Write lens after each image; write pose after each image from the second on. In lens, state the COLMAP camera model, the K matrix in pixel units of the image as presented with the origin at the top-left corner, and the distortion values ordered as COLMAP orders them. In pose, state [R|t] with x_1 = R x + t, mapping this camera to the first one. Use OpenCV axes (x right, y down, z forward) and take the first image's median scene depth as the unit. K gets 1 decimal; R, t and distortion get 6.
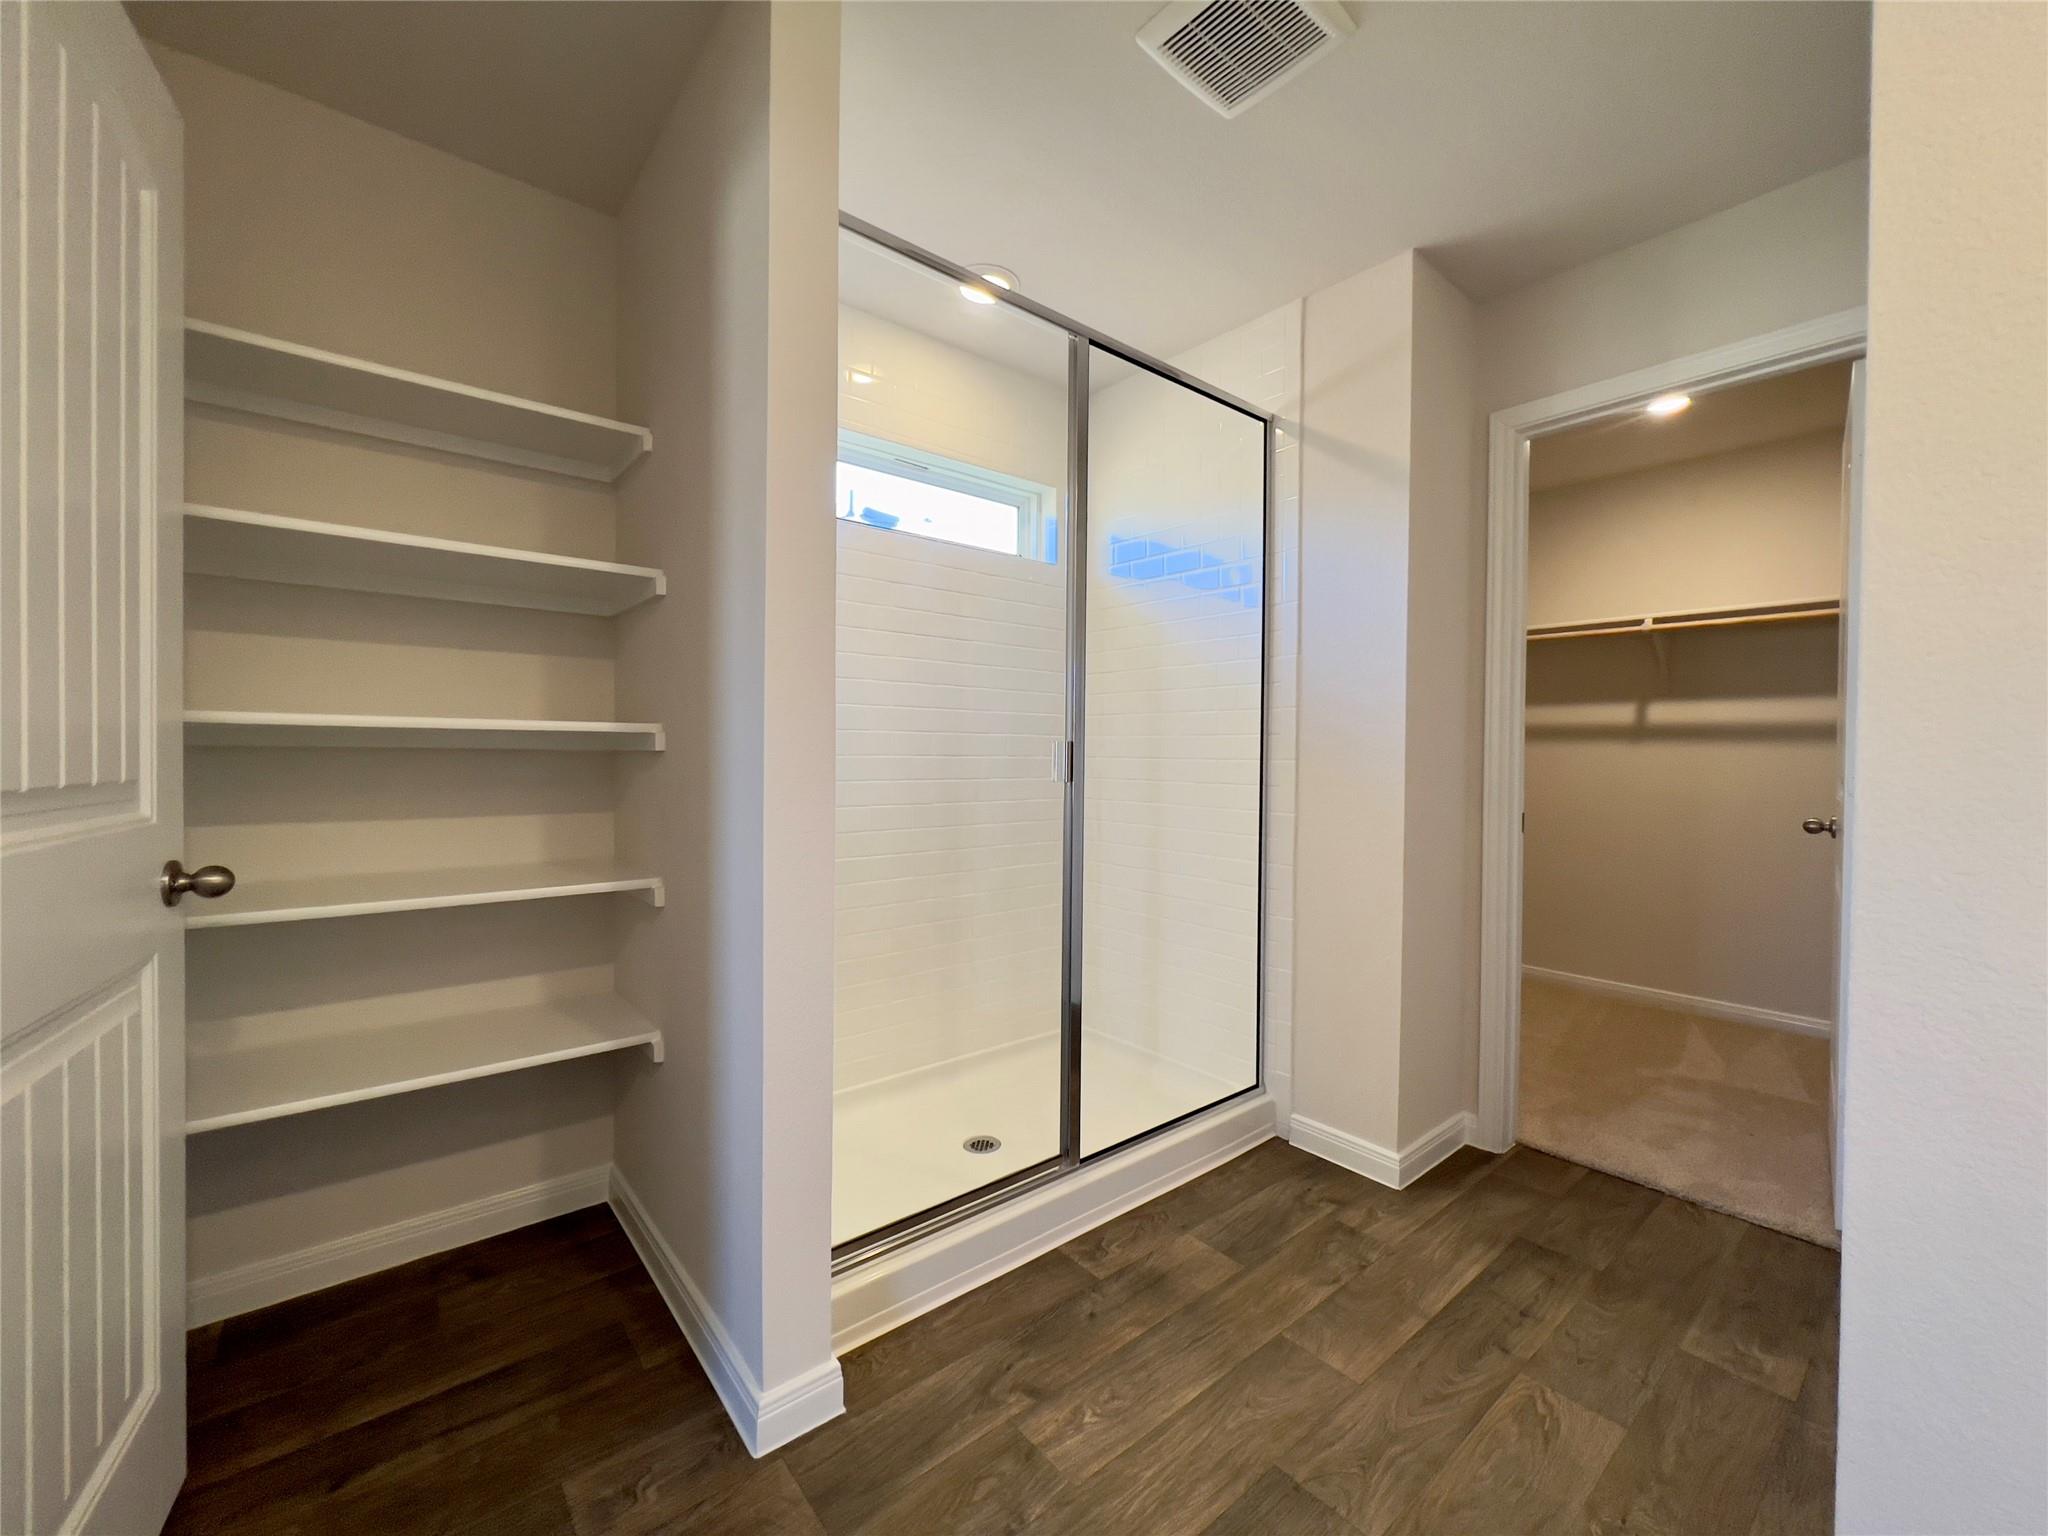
lens RADIAL K [[819.8, 0, 1020.2], [0, 819.8, 763.3], [0, 0, 1]] dist [-0.000947, 0.000163]
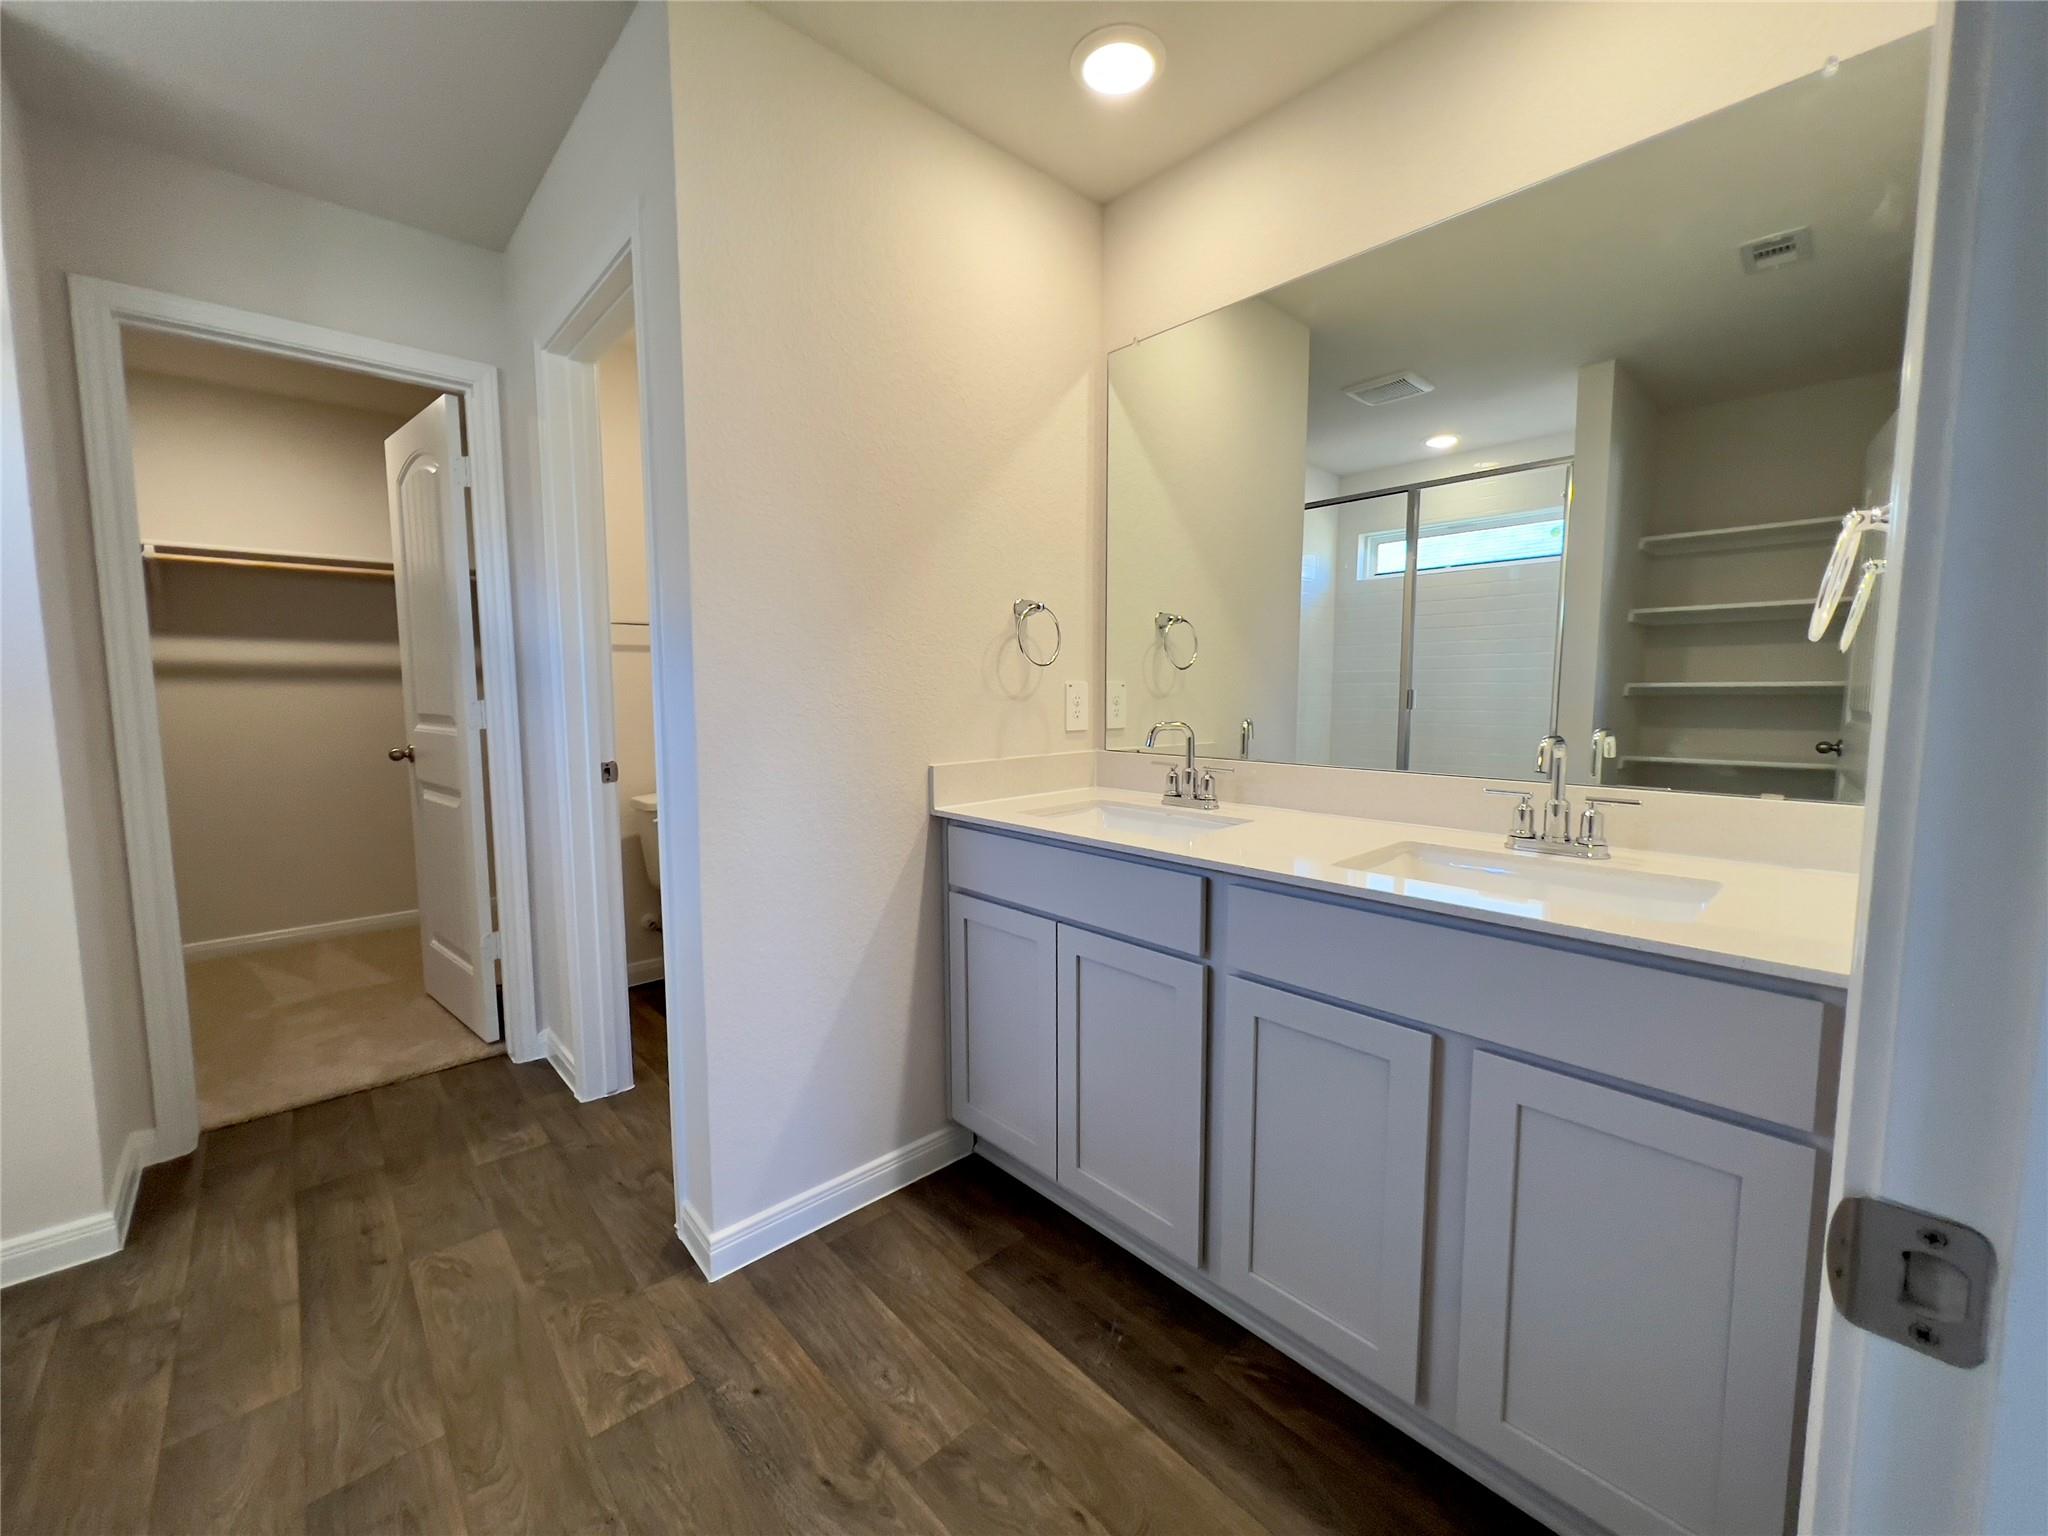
lens RADIAL K [[819.8, 0, 1020.2], [0, 819.8, 763.3], [0, 0, 1]] dist [-0.000947, 0.000163]
pose [[-0.053426, -0.100072, 0.993545, -0.329974], [0.016074, 0.994751, 0.101058, -0.021553], [-0.998442, 0.021369, -0.051537, 0.147164]]
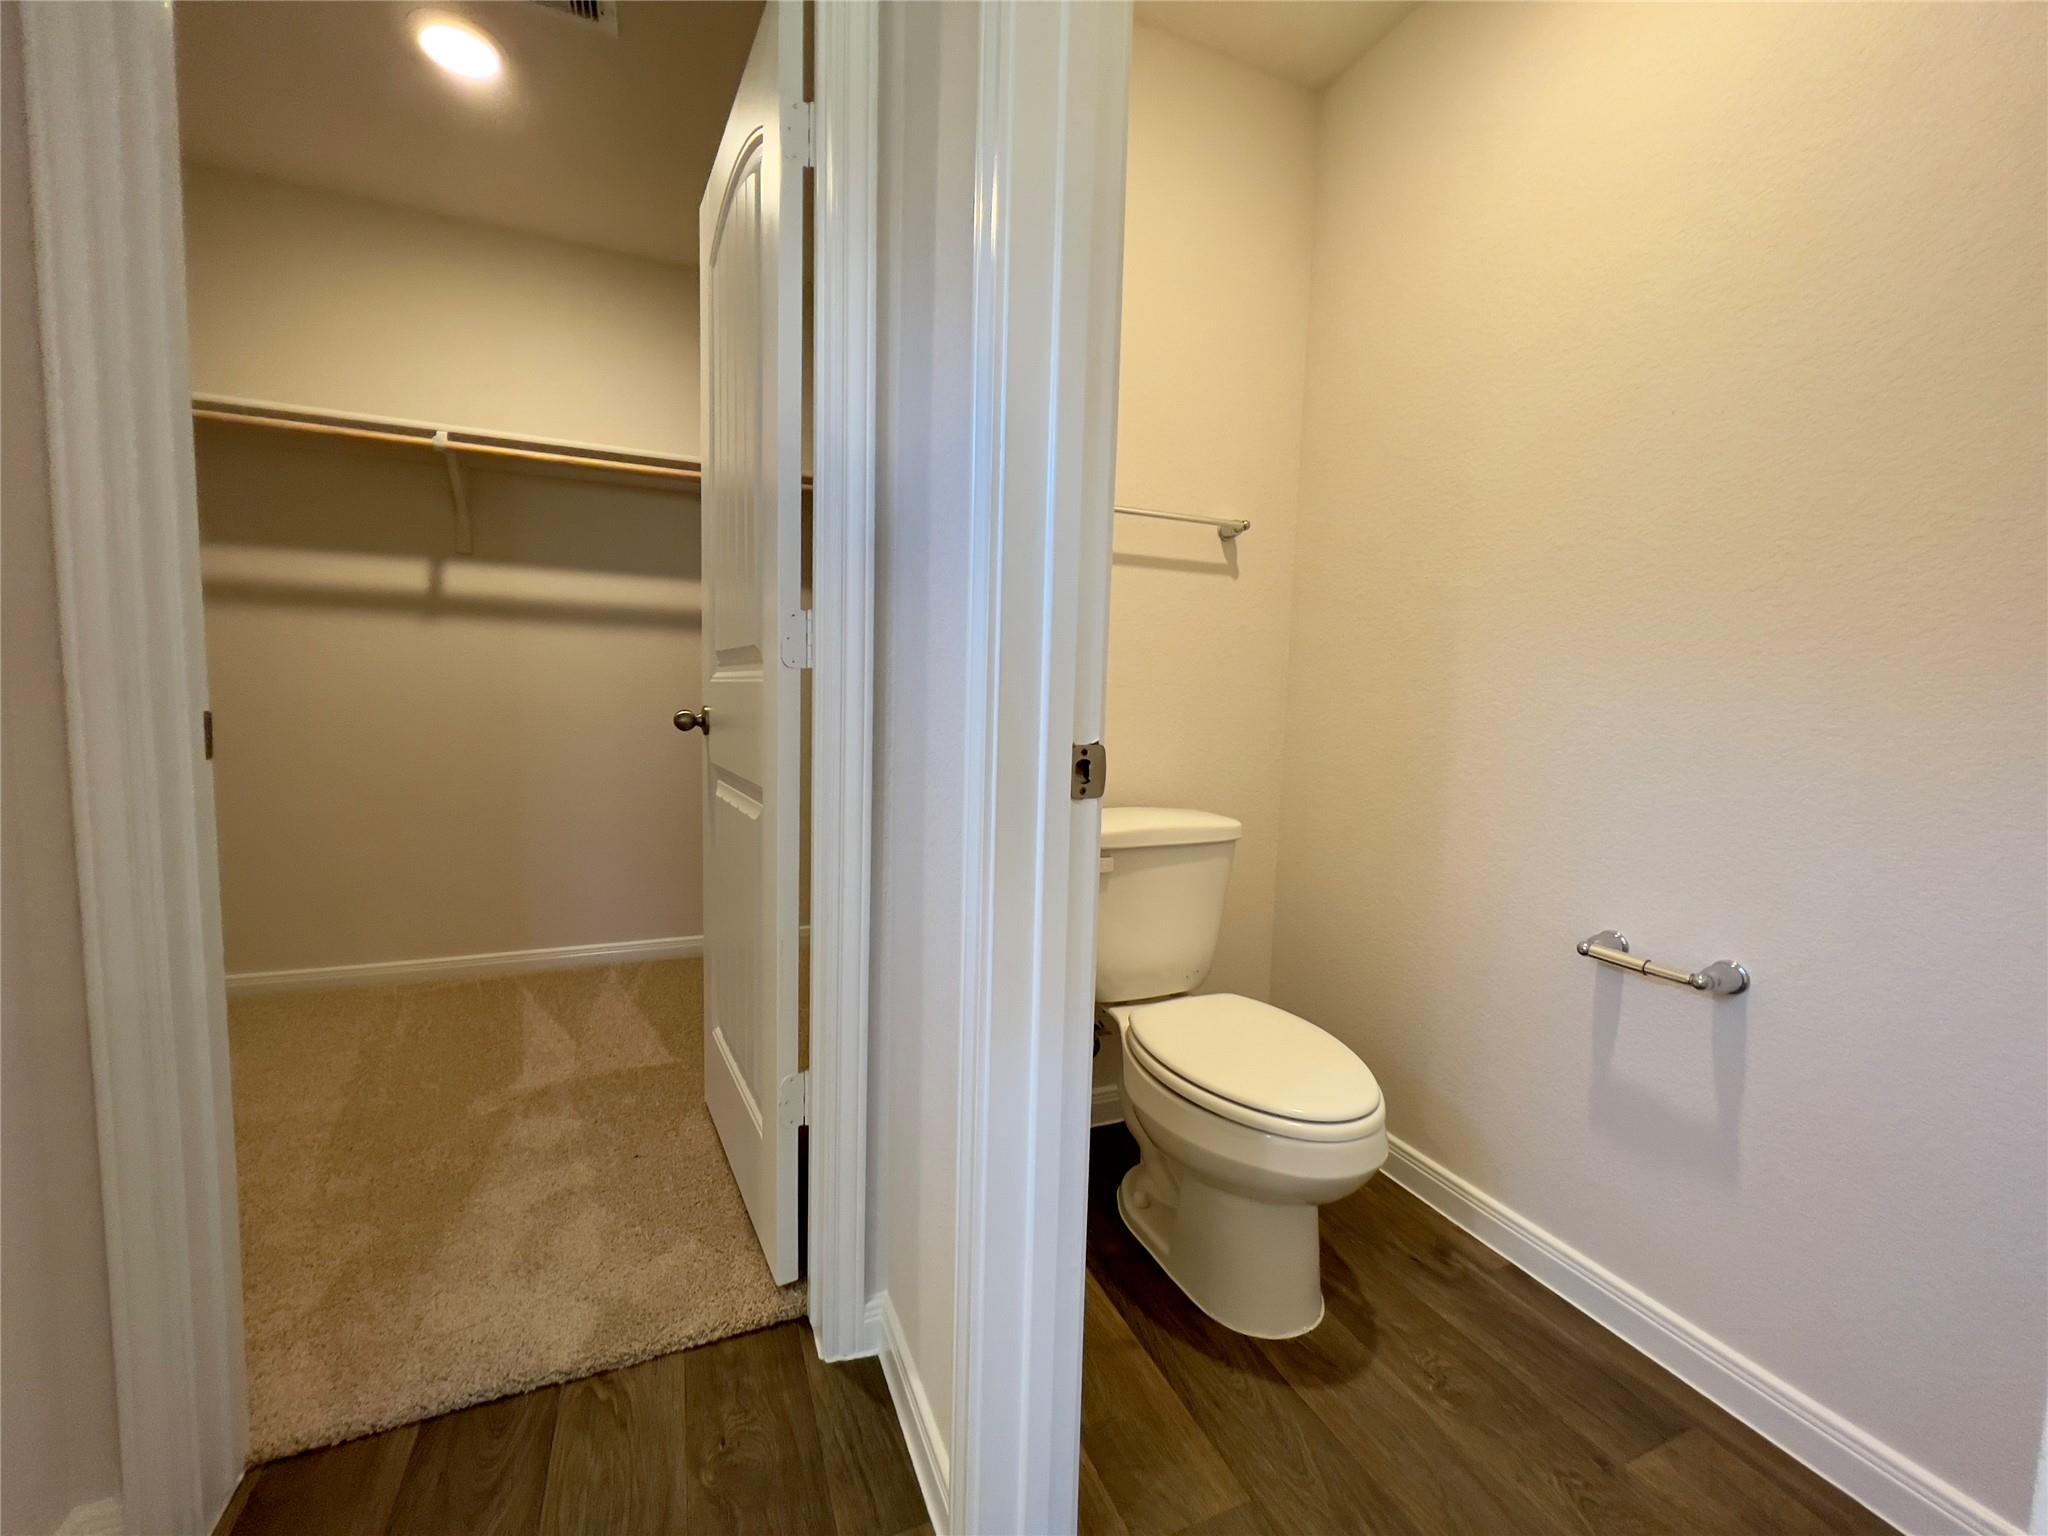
lens RADIAL K [[819.8, 0, 1020.2], [0, 819.8, 763.3], [0, 0, 1]] dist [-0.000947, 0.000163]
pose [[0.280235, -0.081870, 0.956434, 0.368177], [-0.011906, 0.995983, 0.088744, 0.050211], [-0.959857, -0.036257, 0.278135, 0.547077]]
